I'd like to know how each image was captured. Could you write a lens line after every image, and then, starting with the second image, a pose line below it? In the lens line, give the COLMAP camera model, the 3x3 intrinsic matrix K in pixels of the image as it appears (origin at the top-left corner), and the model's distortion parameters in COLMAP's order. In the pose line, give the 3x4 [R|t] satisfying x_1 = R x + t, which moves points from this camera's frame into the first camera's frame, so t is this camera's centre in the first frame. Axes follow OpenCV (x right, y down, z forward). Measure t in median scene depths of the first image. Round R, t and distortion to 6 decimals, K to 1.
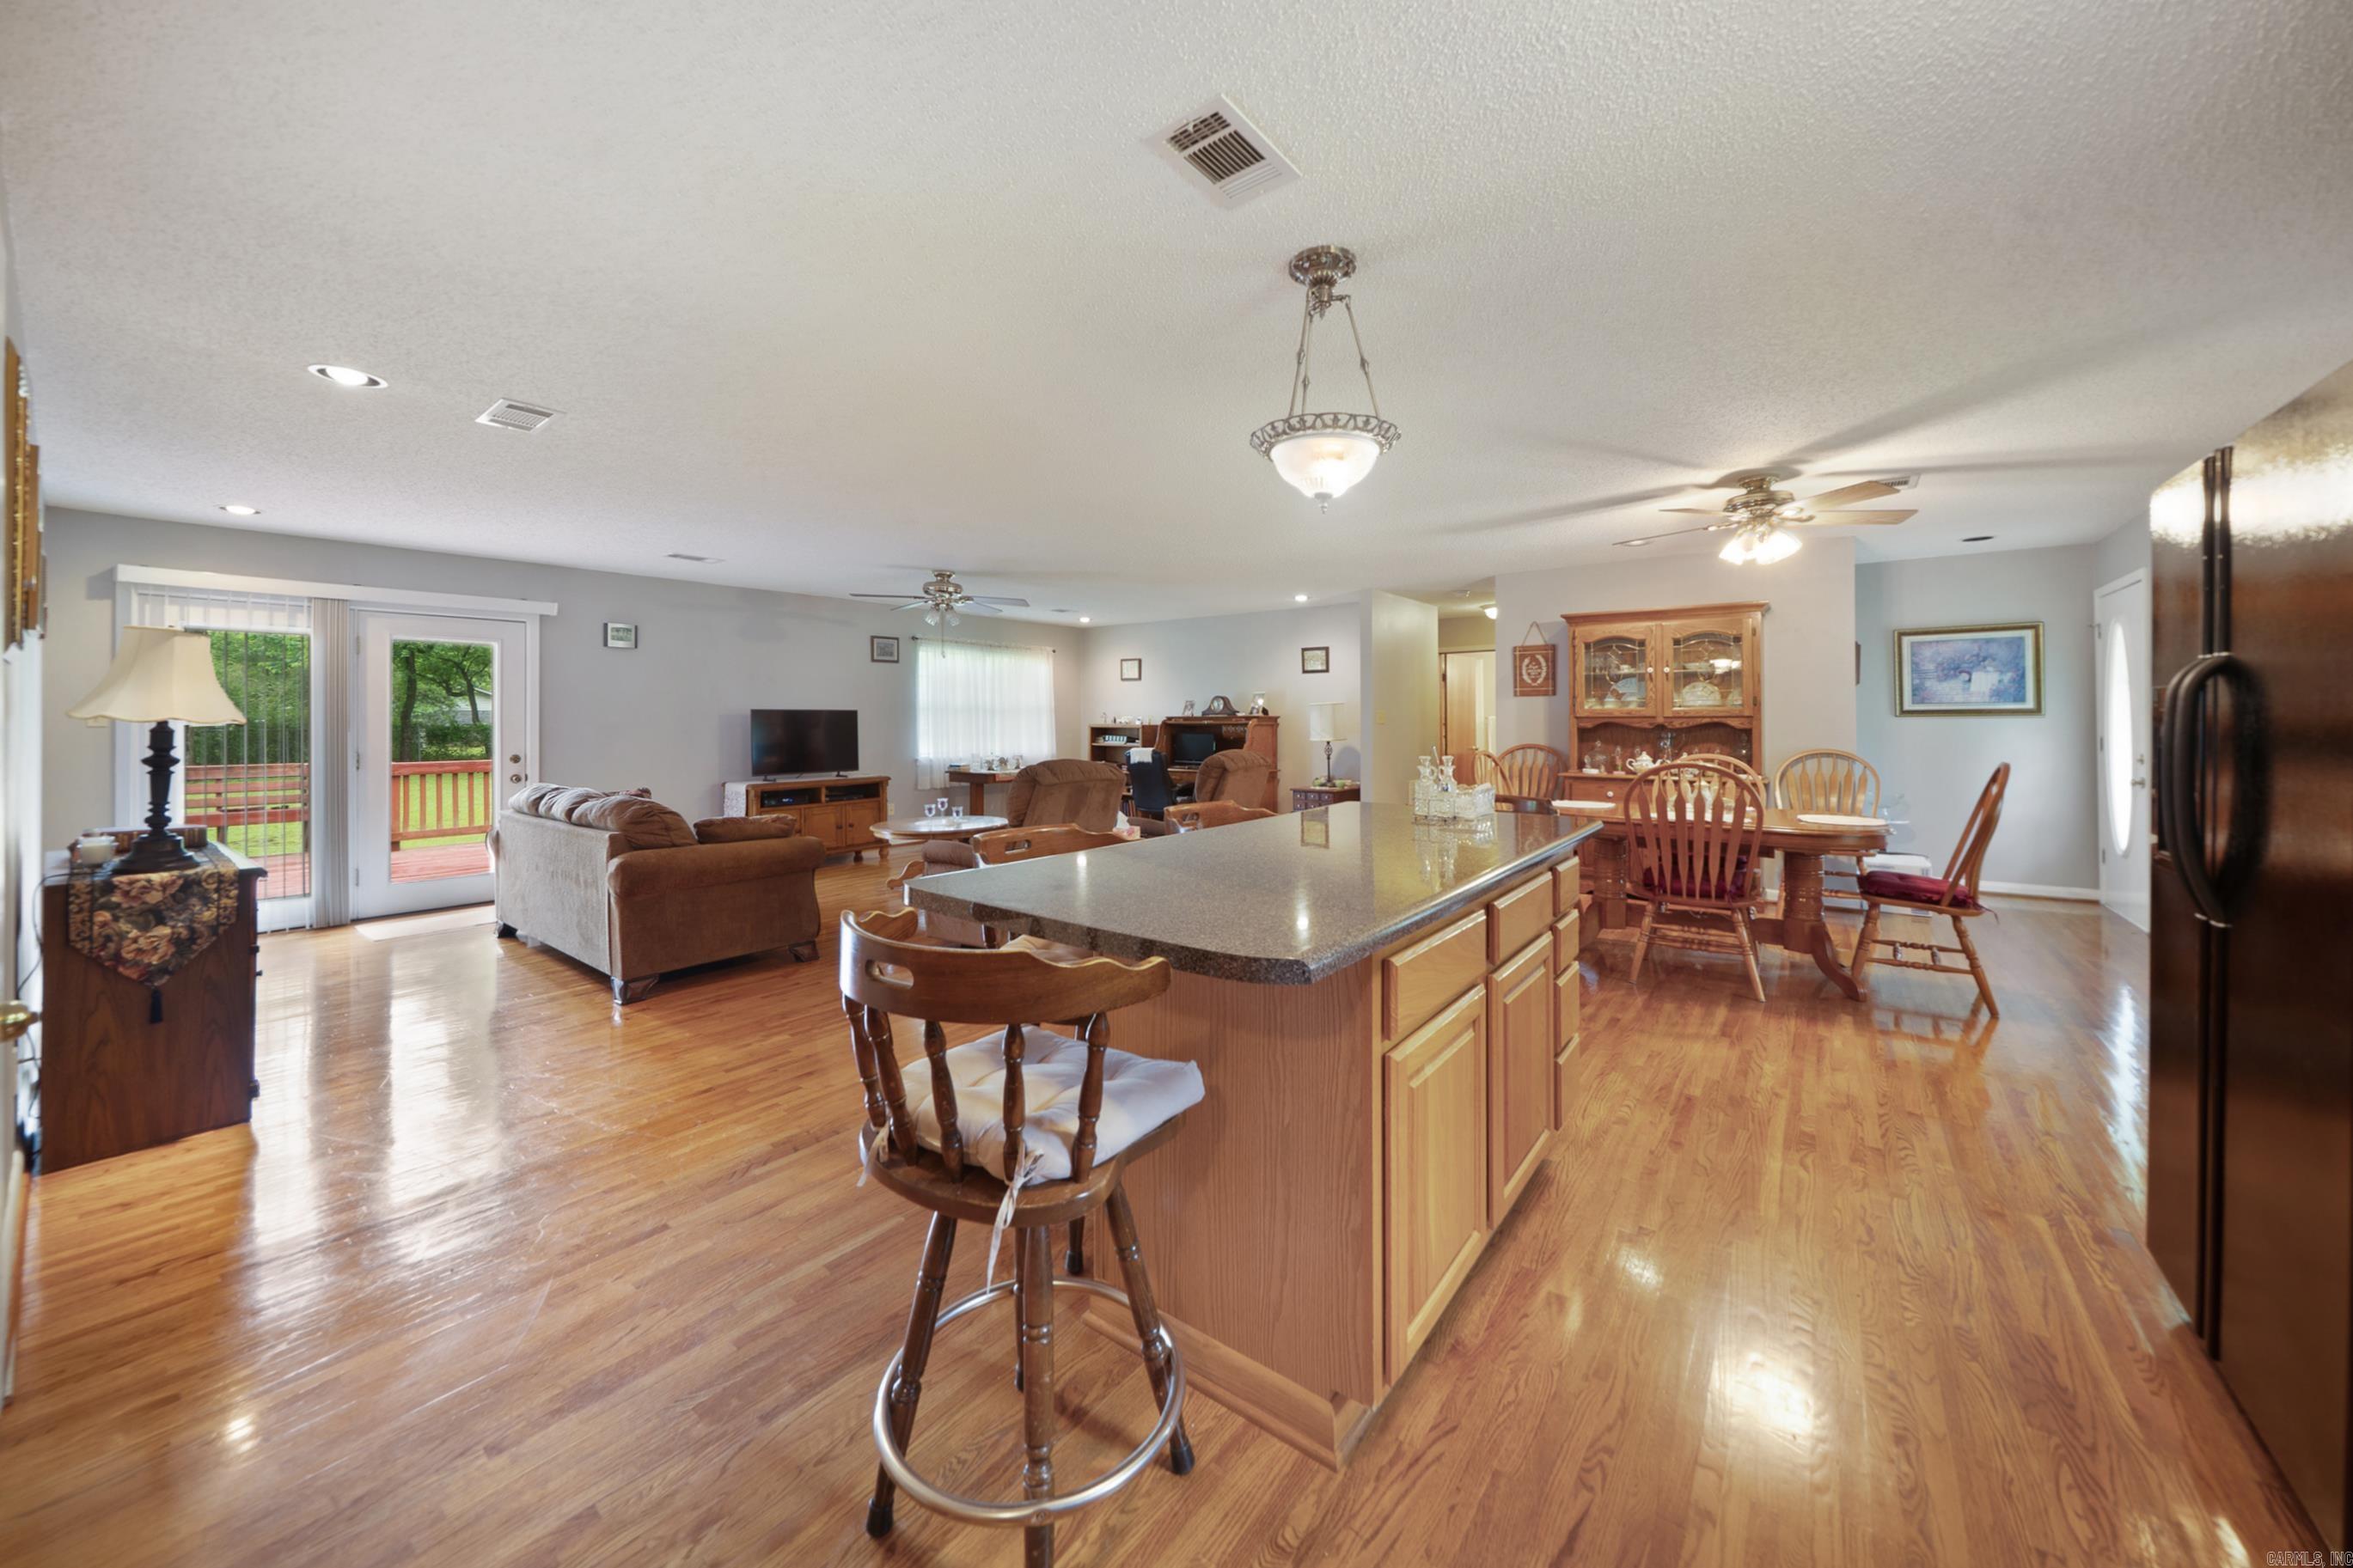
lens RADIAL K [[847.8, 0, 1169.8], [0, 847.8, 718.7], [0, 0, 1]] dist [-0.009821, 0.001044]
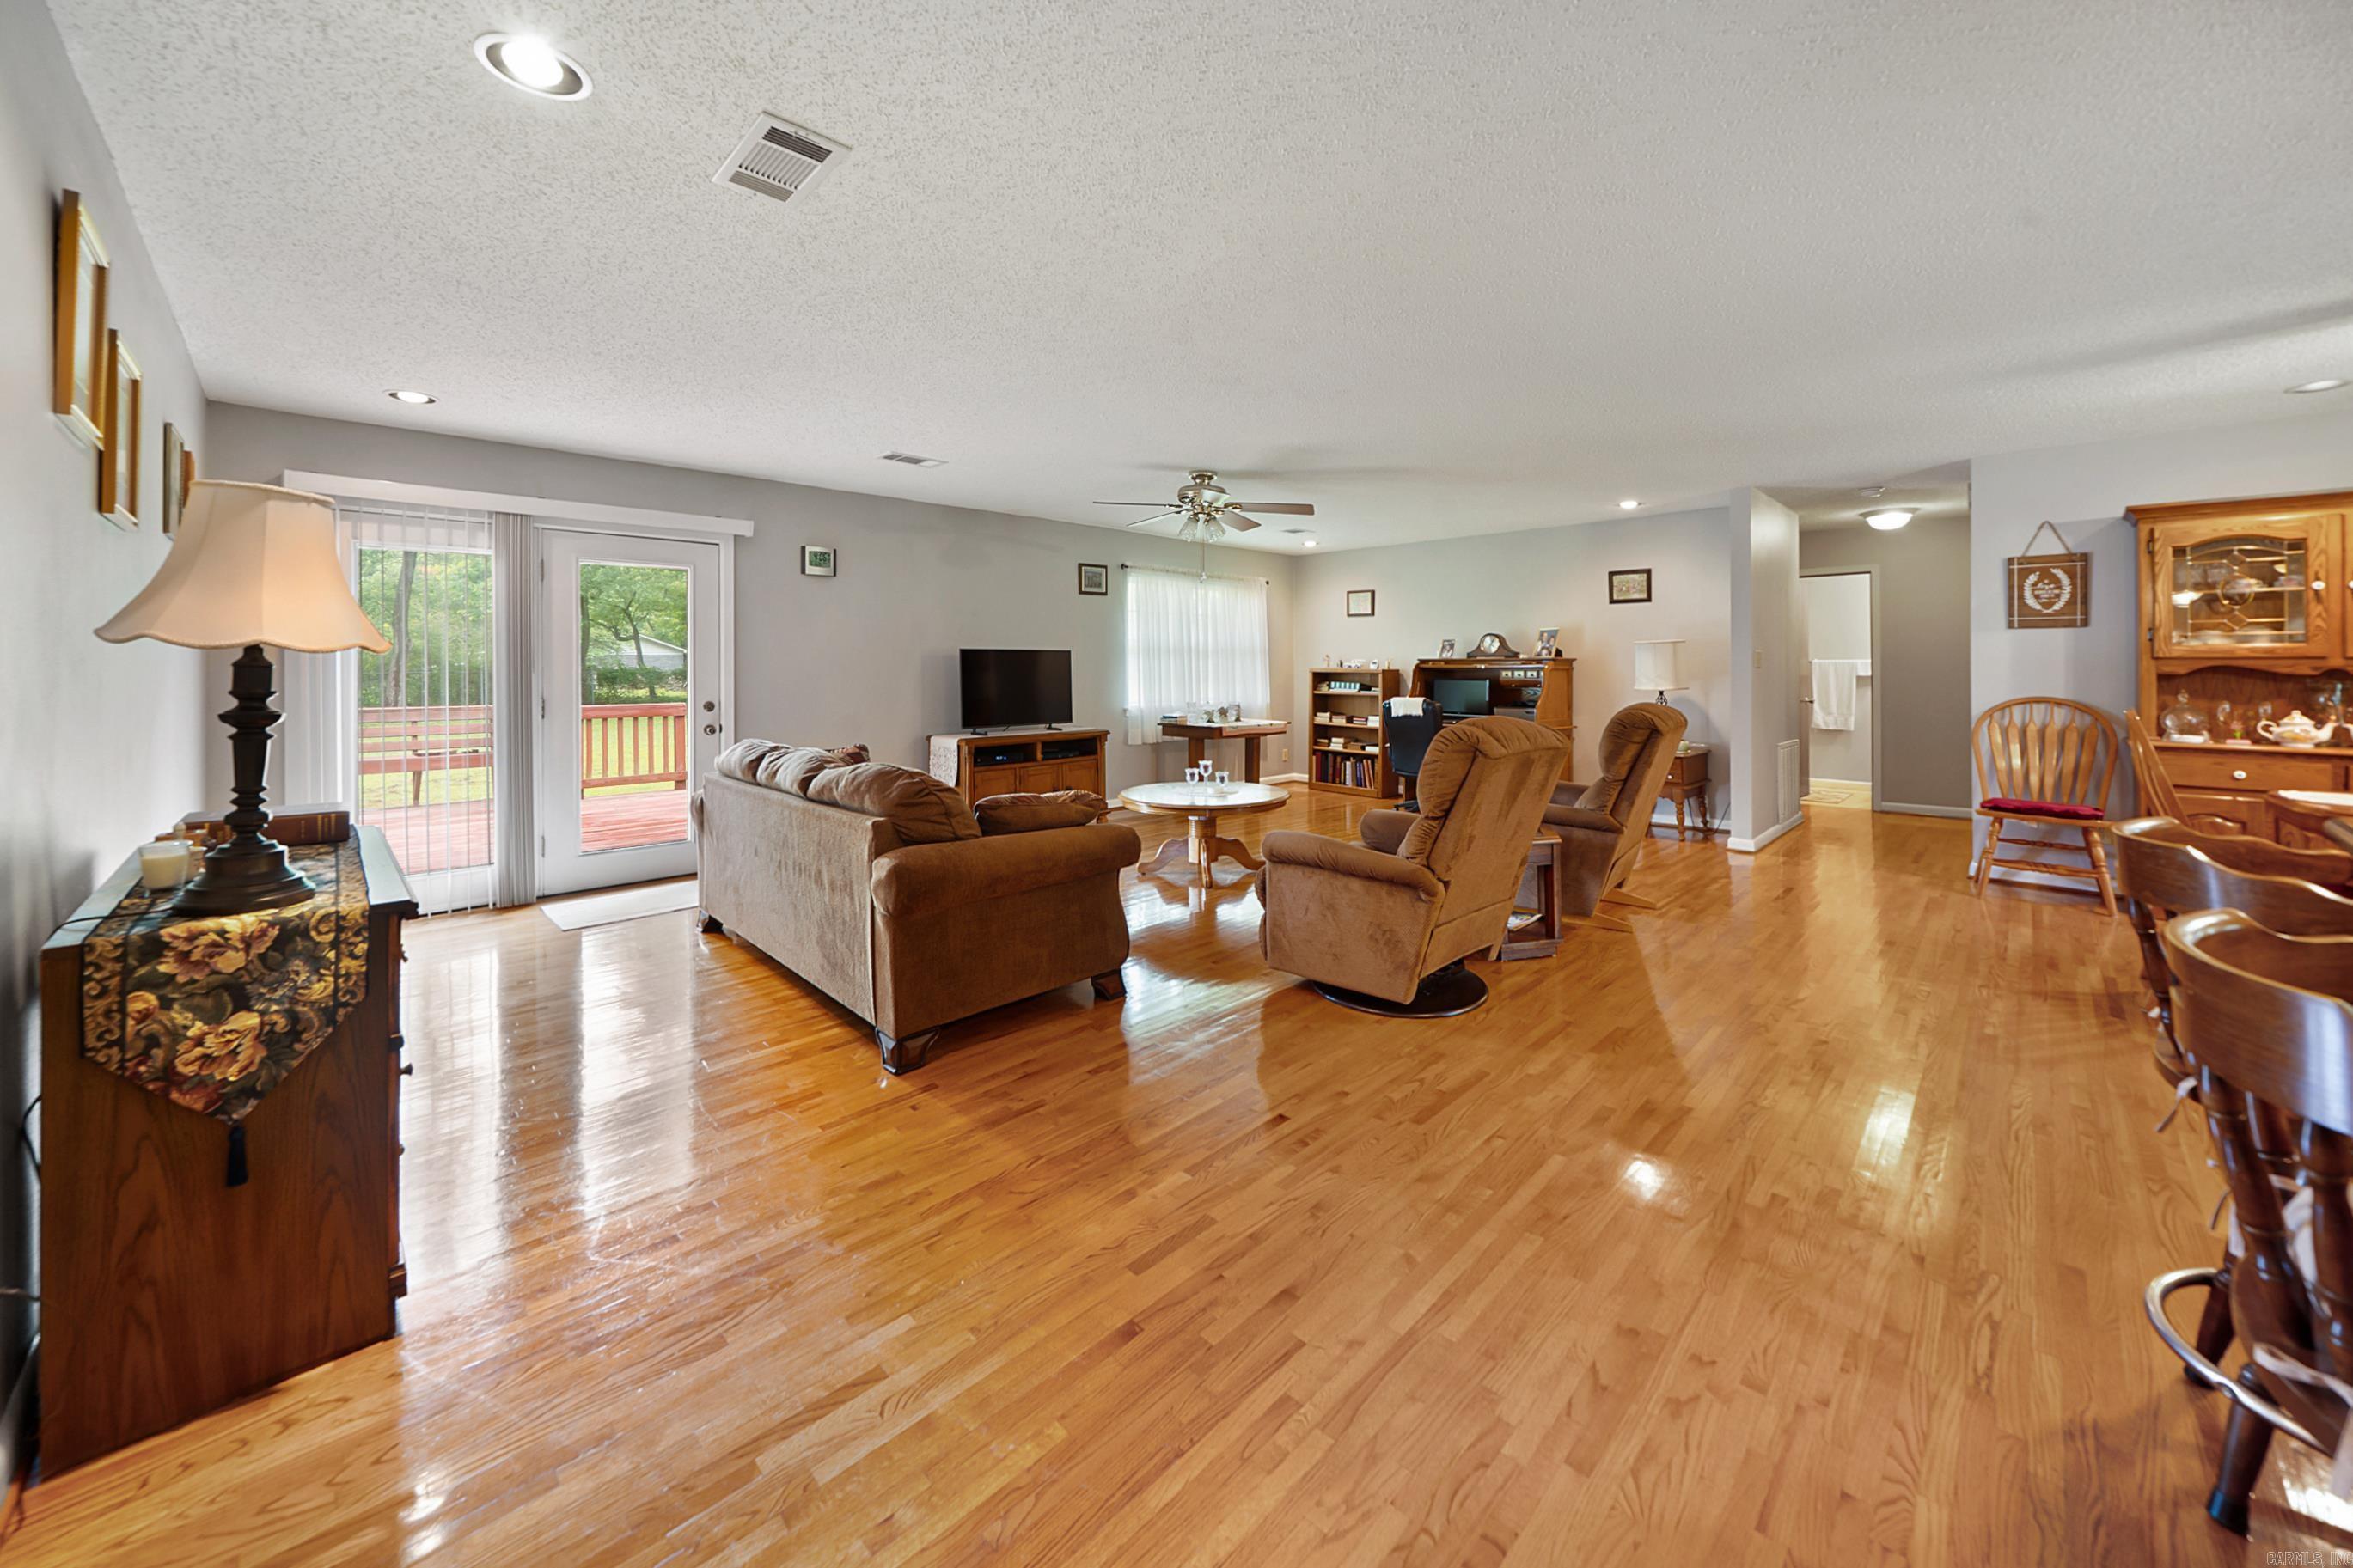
lens RADIAL K [[847.8, 0, 1143.3], [0, 847.8, 674.4], [0, 0, 1]] dist [-0.009821, 0.001044]
pose [[0.989457, 0.003580, -0.144783, -0.253395], [-0.002029, 0.999939, 0.010857, 0.006733], [0.144813, -0.010449, 0.989404, 0.256552]]
